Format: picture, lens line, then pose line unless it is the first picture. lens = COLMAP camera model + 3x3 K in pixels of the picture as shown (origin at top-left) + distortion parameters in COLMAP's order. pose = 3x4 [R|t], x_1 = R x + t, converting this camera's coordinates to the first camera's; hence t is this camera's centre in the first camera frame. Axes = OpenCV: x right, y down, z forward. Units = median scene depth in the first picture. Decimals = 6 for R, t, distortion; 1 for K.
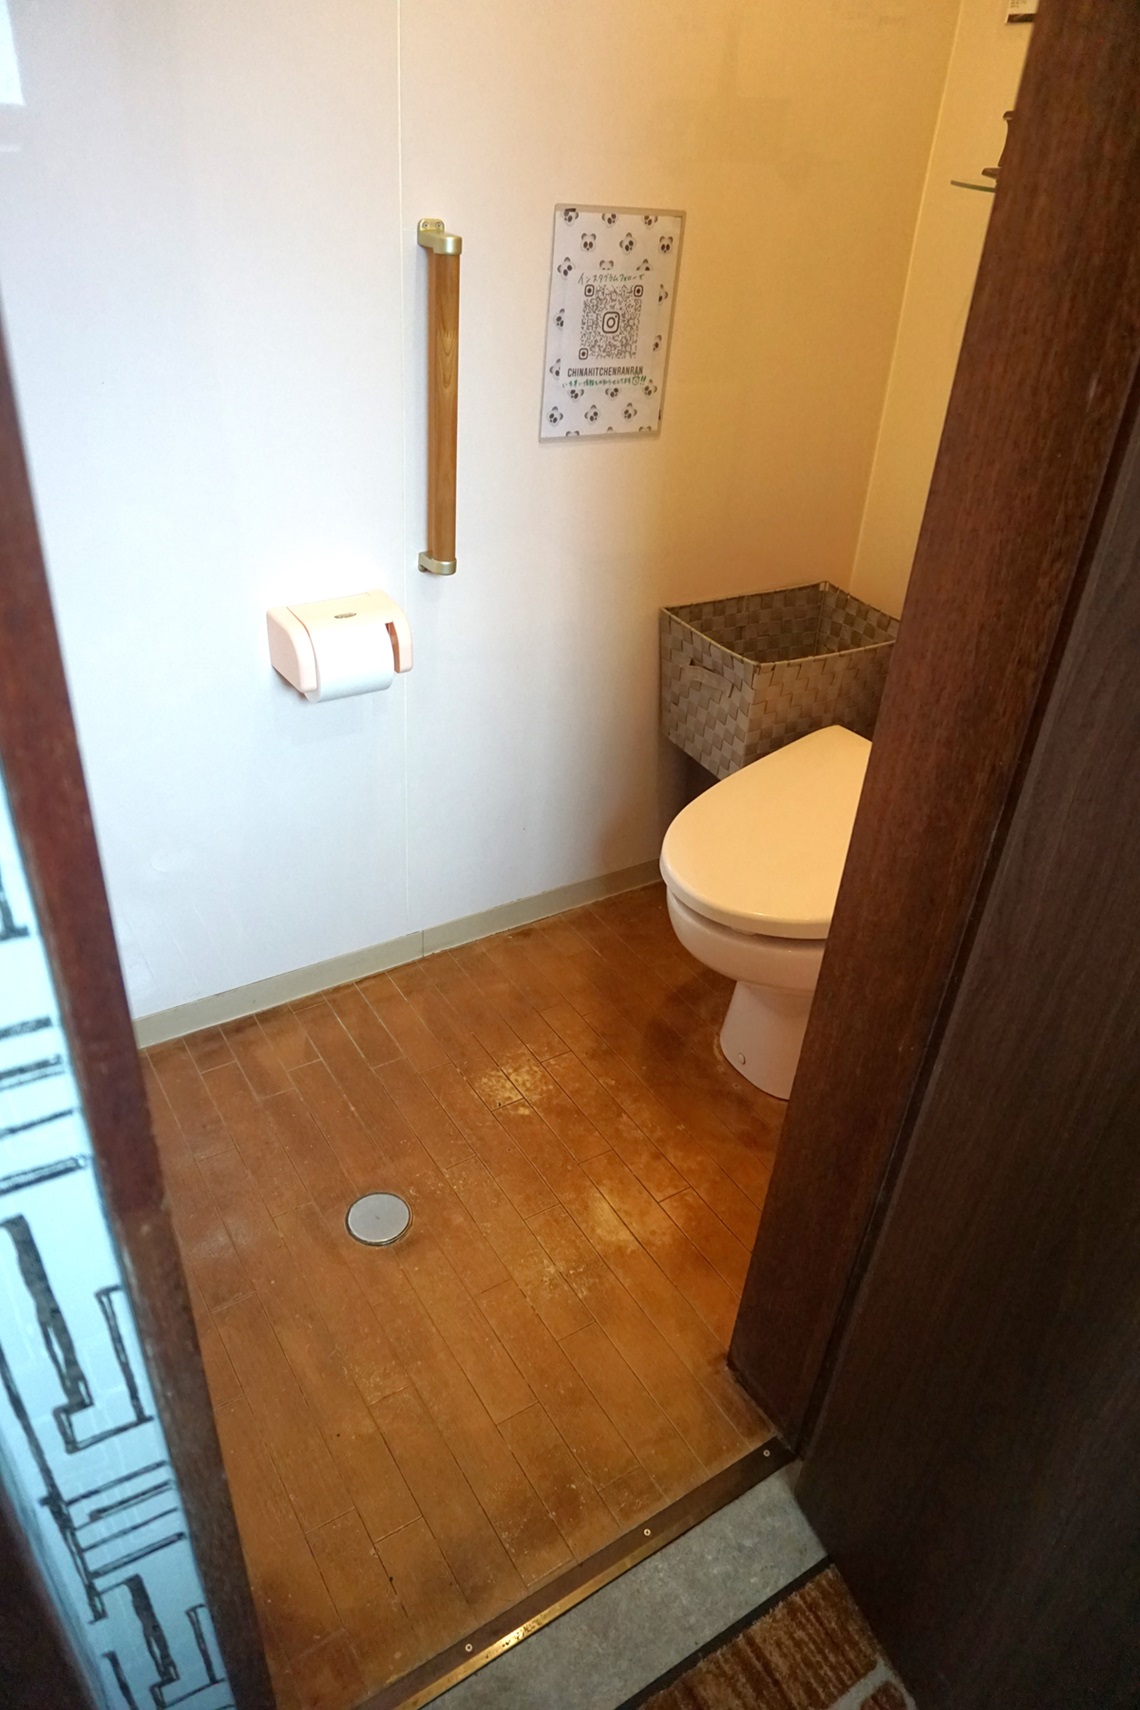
lens RADIAL K [[1153.2, 0, 572.7], [0, 1153.2, 854.9], [0, 0, 1]] dist [-0.060644, 0.025630]
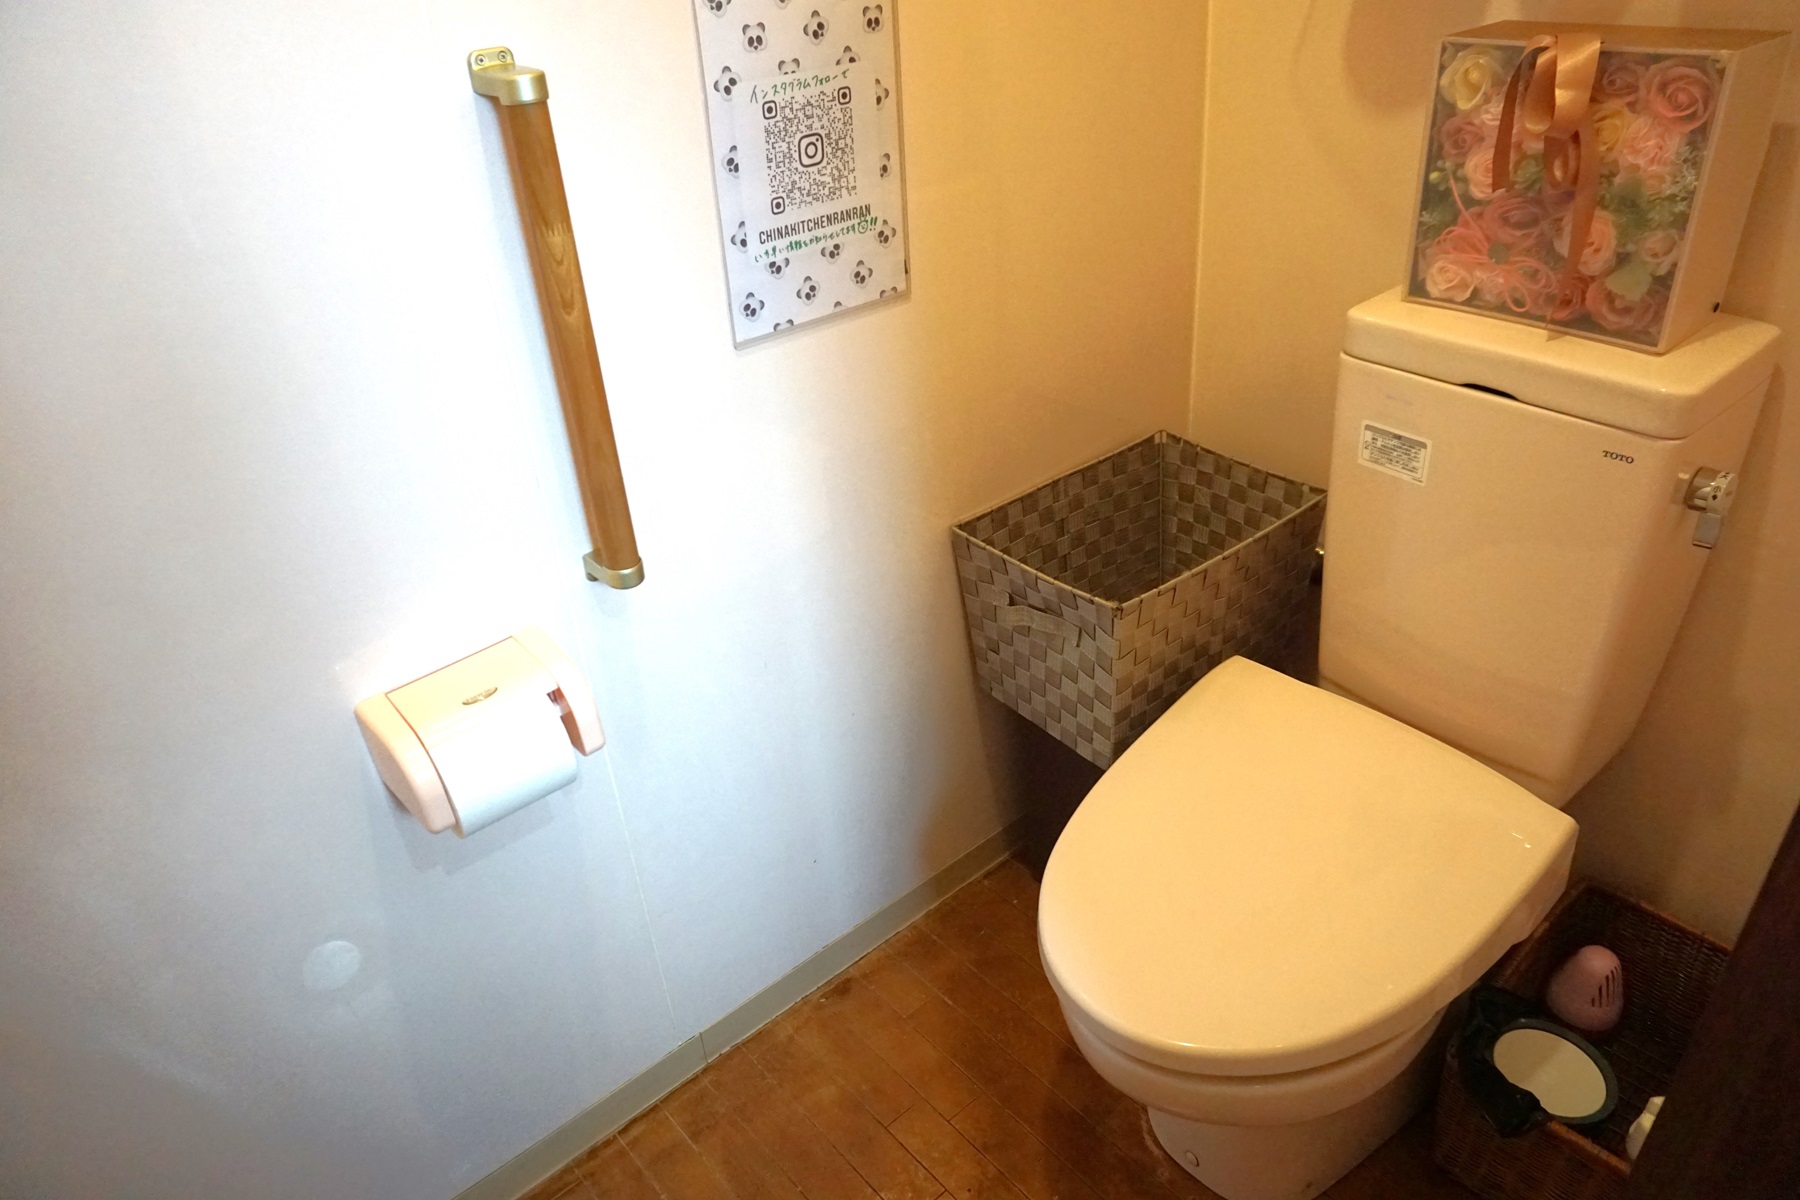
lens RADIAL K [[1213.9, 0, 897.9], [0, 1213.9, 604.3], [0, 0, 1]] dist [-0.060644, 0.025630]
pose [[0.981146, -0.186648, 0.050147, -0.000263], [0.187465, 0.982197, -0.012070, -0.187305], [-0.047001, 0.021243, 0.998669, 0.306473]]
